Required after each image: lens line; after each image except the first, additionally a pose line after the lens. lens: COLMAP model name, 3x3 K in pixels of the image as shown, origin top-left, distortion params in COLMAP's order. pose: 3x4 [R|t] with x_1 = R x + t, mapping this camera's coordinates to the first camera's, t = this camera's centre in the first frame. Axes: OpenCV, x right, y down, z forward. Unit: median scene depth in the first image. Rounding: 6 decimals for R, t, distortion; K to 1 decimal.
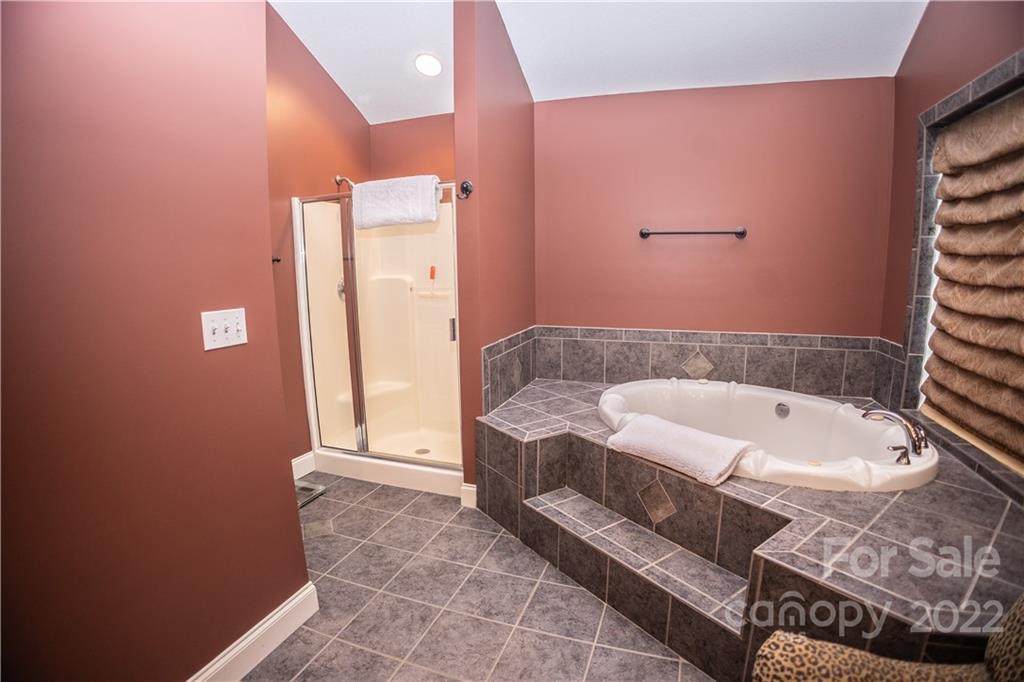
lens RADIAL K [[467.9, 0, 520.5], [0, 467.9, 337.6], [0, 0, 1]] dist [-0.148100, 0.033362]
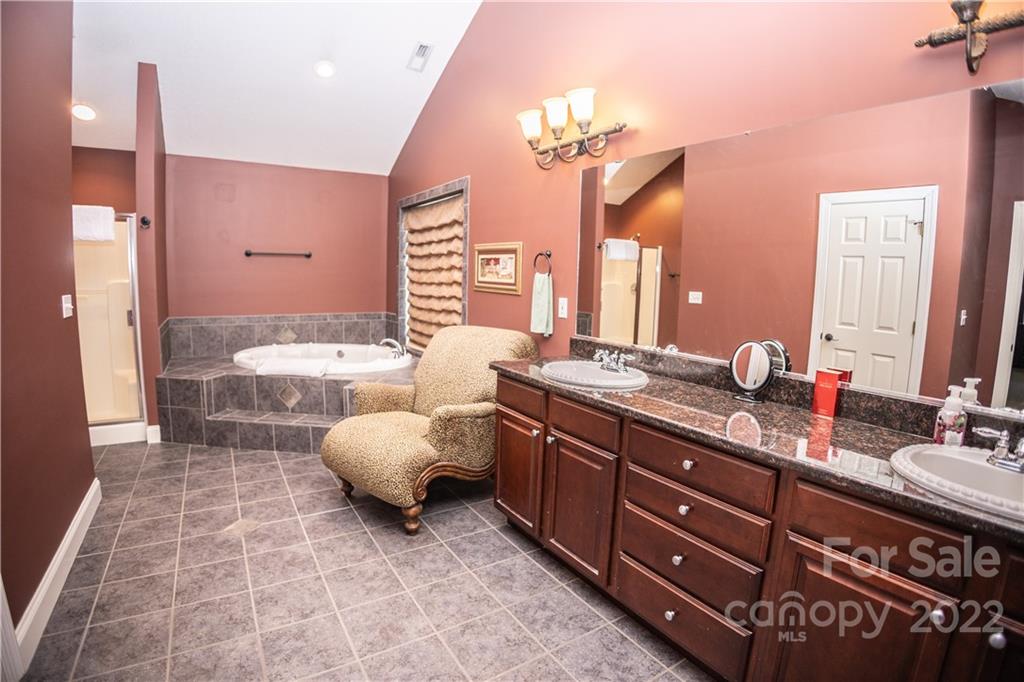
lens RADIAL K [[482.4, 0, 494.8], [0, 482.4, 341.1], [0, 0, 1]] dist [-0.135338, 0.022169]
pose [[0.625909, -0.070969, 0.776660, -0.569647], [0.085429, 0.996097, 0.022173, 0.134376], [-0.775203, 0.052472, 0.629529, -0.780377]]
